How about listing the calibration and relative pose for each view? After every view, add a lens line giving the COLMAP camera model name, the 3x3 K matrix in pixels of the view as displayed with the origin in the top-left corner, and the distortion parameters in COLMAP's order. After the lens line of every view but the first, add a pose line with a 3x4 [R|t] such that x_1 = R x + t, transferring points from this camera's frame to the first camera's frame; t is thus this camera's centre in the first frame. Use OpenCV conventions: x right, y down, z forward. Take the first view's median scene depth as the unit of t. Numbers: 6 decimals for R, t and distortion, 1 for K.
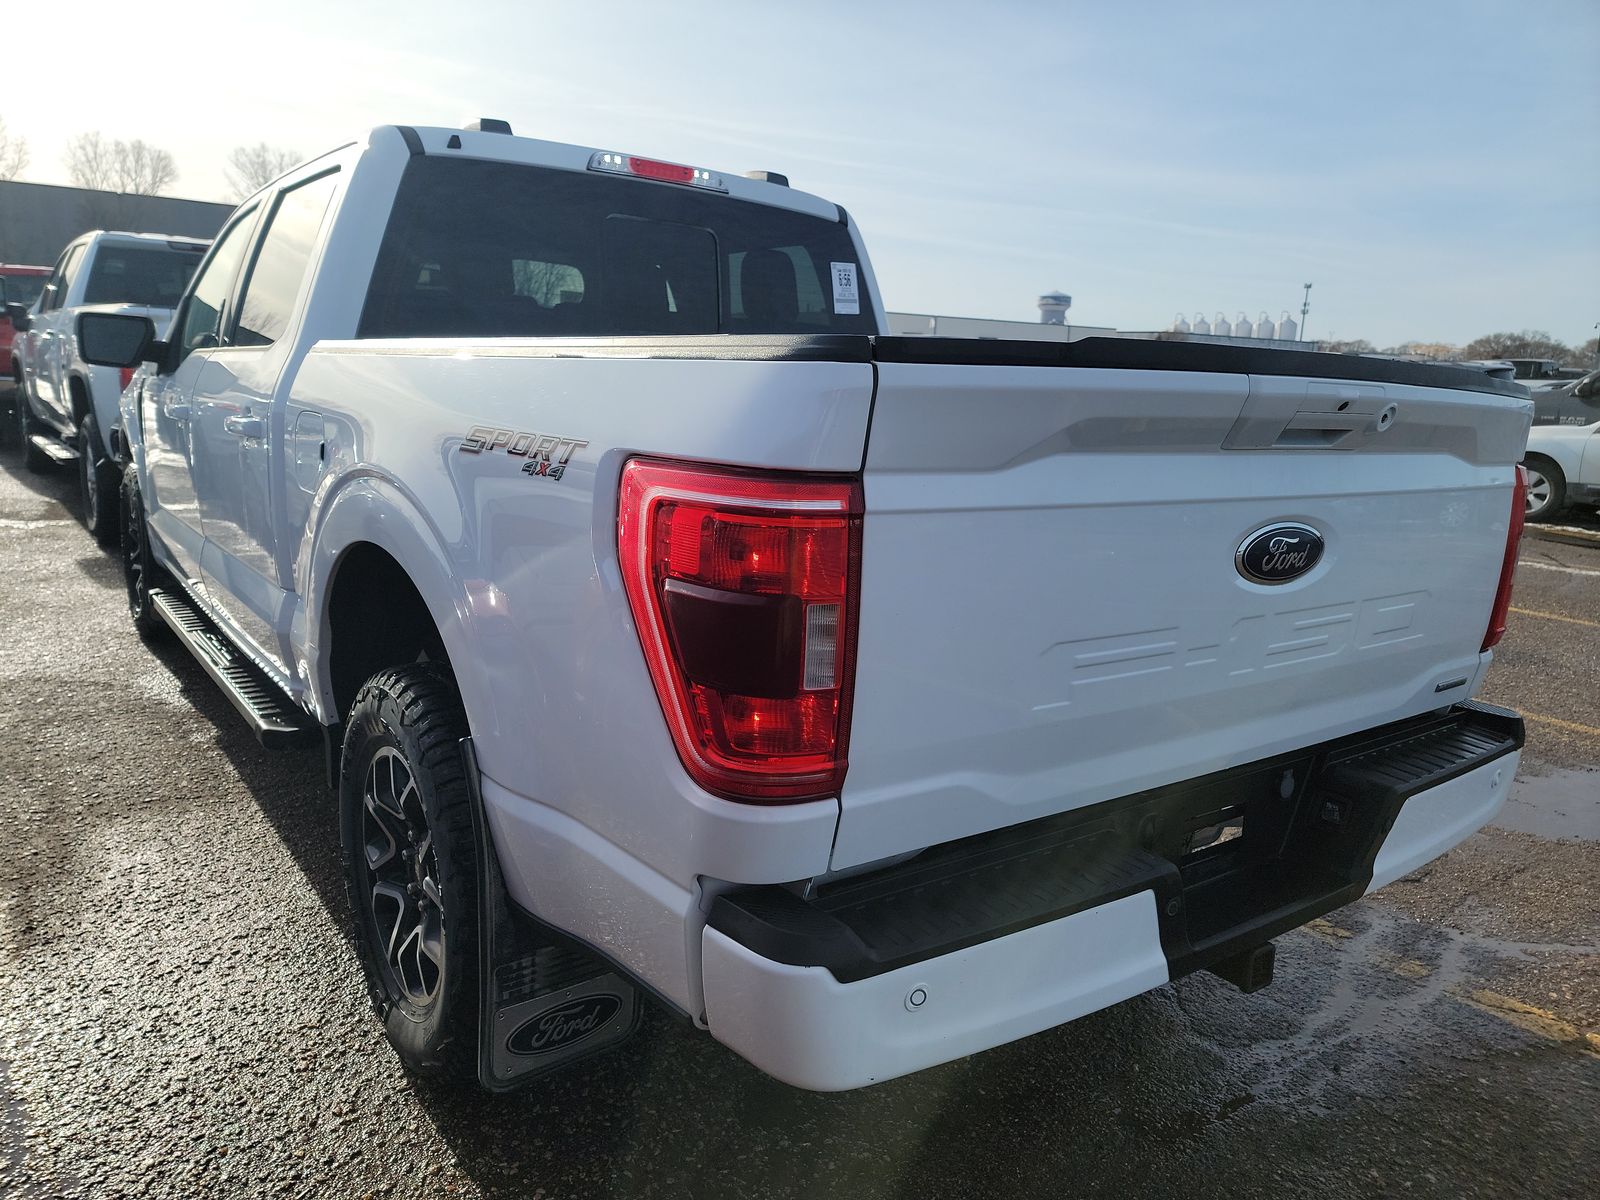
lens RADIAL K [[1131.5, 0, 816.5], [0, 1131.5, 601.9], [0, 0, 1]] dist [0.057102, -0.000275]
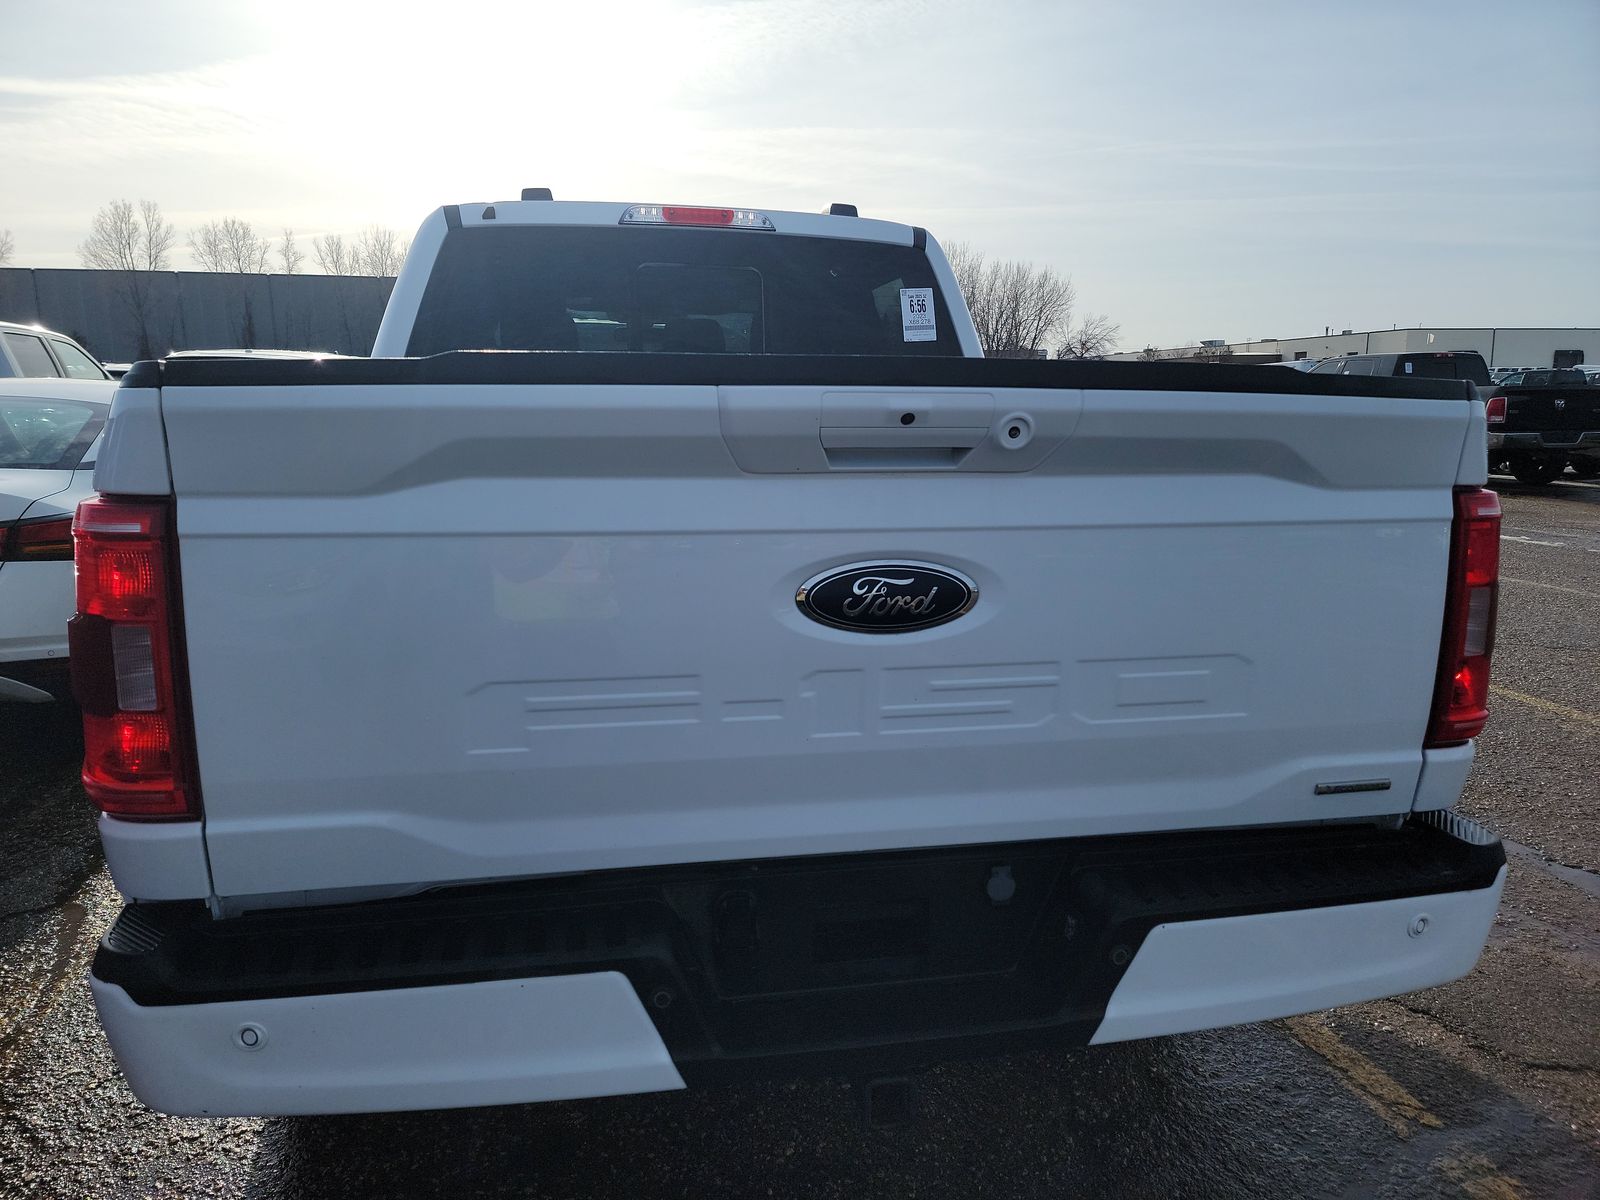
lens RADIAL K [[1130.0, 0, 800.0], [0, 1130.0, 600.0], [0, 0, 1]] dist [0.110636, -0.113741]
pose [[0.901849, 0.028871, -0.431086, 0.532504], [-0.045850, 0.998526, -0.029045, -0.009757], [0.429612, 0.045960, 0.901843, 0.170442]]
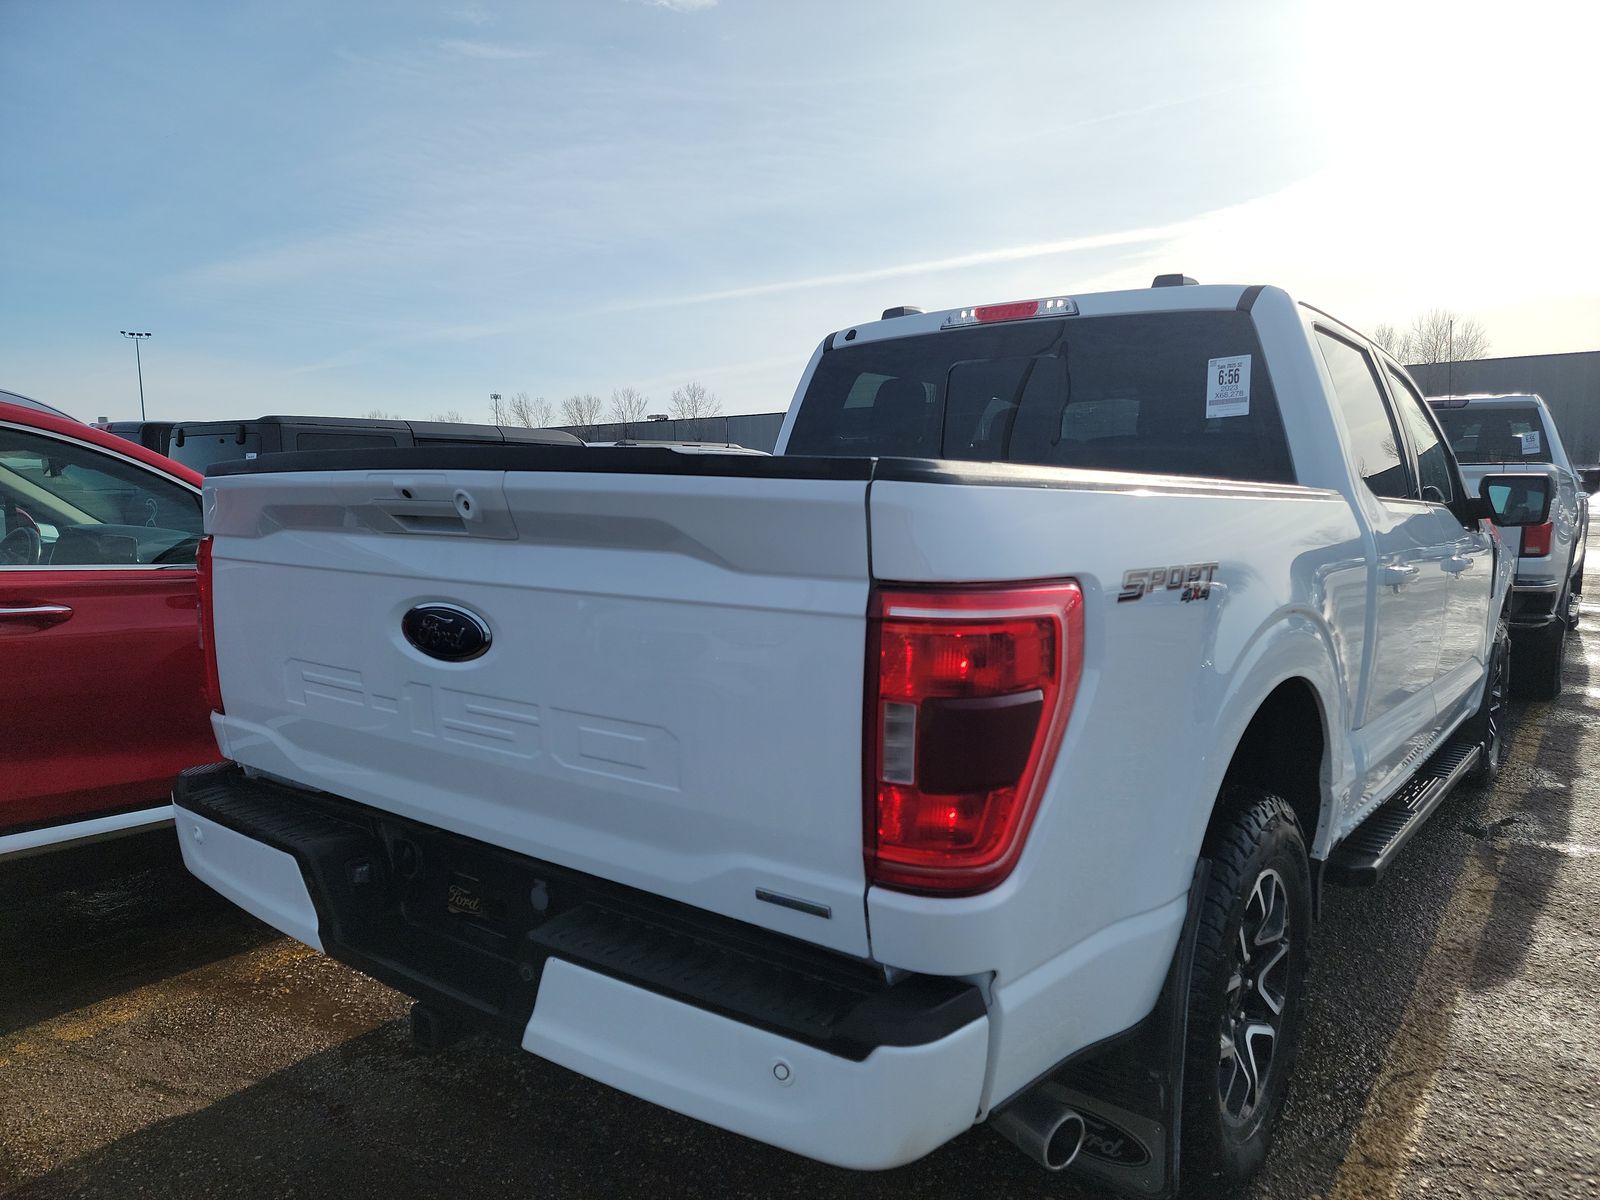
lens RADIAL K [[1136.5, 0, 780.3], [0, 1136.5, 616.5], [0, 0, 1]] dist [0.058286, -0.005176]
pose [[0.237488, 0.055071, -0.969828, 1.152415], [-0.181944, 0.983244, 0.011280, -0.095330], [0.954199, 0.173775, 0.243528, 0.782350]]
